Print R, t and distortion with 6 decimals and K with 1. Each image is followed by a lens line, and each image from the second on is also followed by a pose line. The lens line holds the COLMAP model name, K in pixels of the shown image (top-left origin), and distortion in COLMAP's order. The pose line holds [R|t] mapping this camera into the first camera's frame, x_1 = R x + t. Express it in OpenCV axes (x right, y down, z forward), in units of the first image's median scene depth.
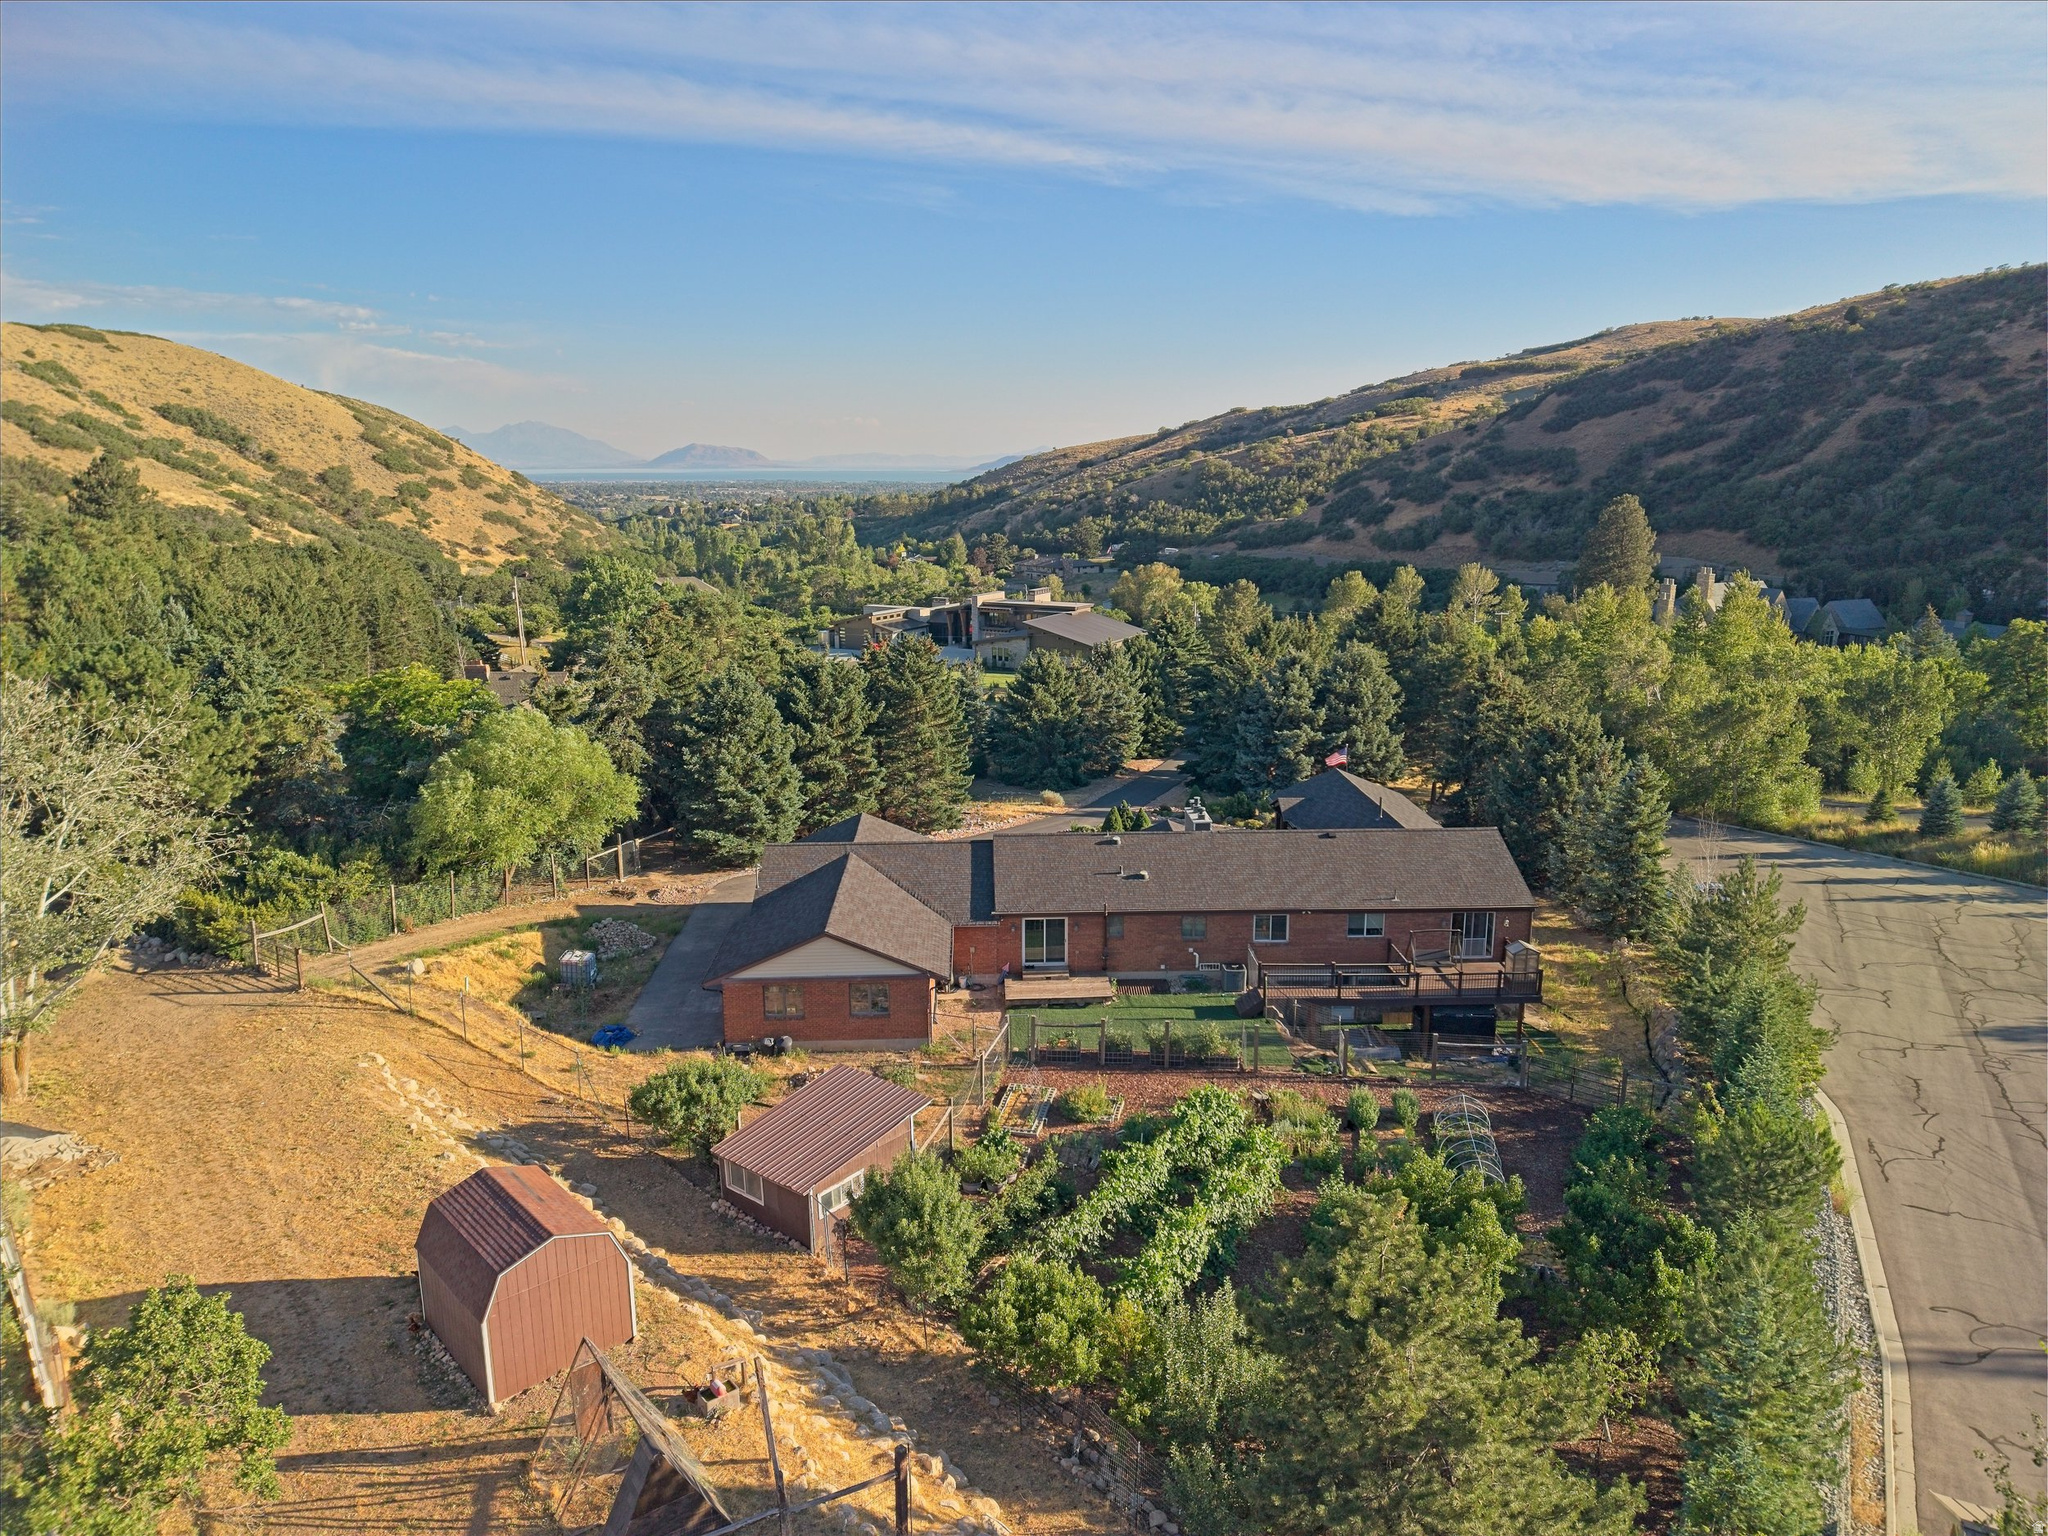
lens RADIAL K [[1384.2, 0, 1020.6], [0, 1384.2, 740.4], [0, 0, 1]] dist [0.124776, -0.144205]
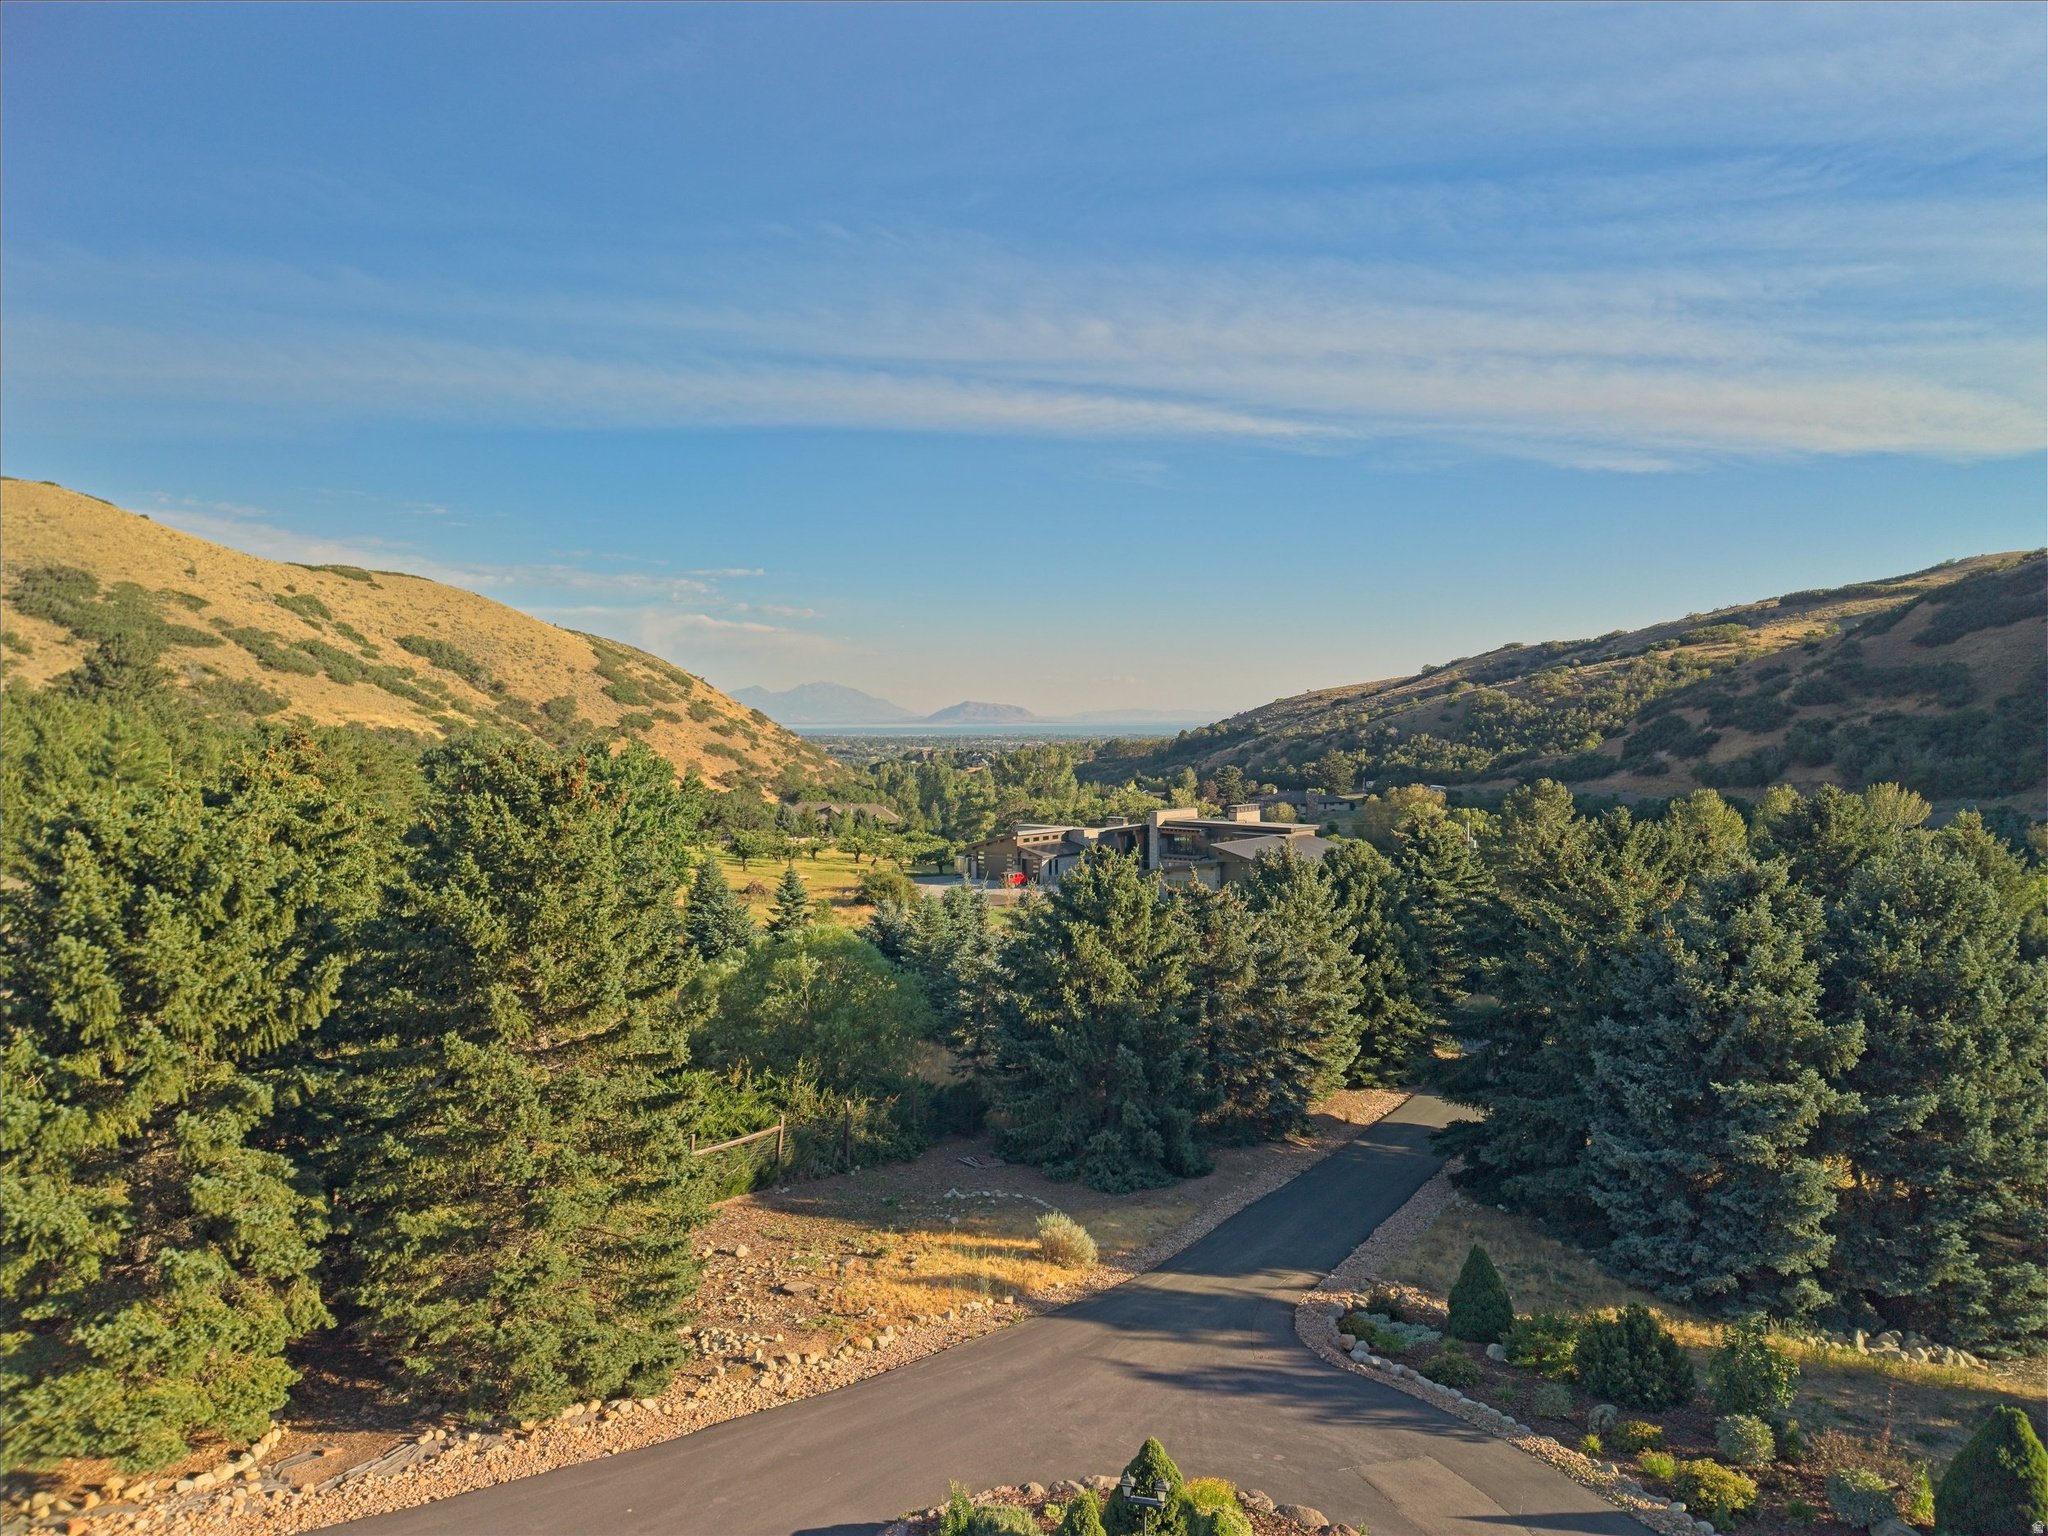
lens RADIAL K [[1356.4, 0, 1014.6], [0, 1356.4, 779.3], [0, 0, 1]] dist [0.035097, -0.031150]
pose [[0.980706, 0.010406, -0.195210, 0.017372], [-0.040285, 0.987907, -0.149725, -0.005197], [0.191291, 0.154700, 0.969266, 0.140558]]
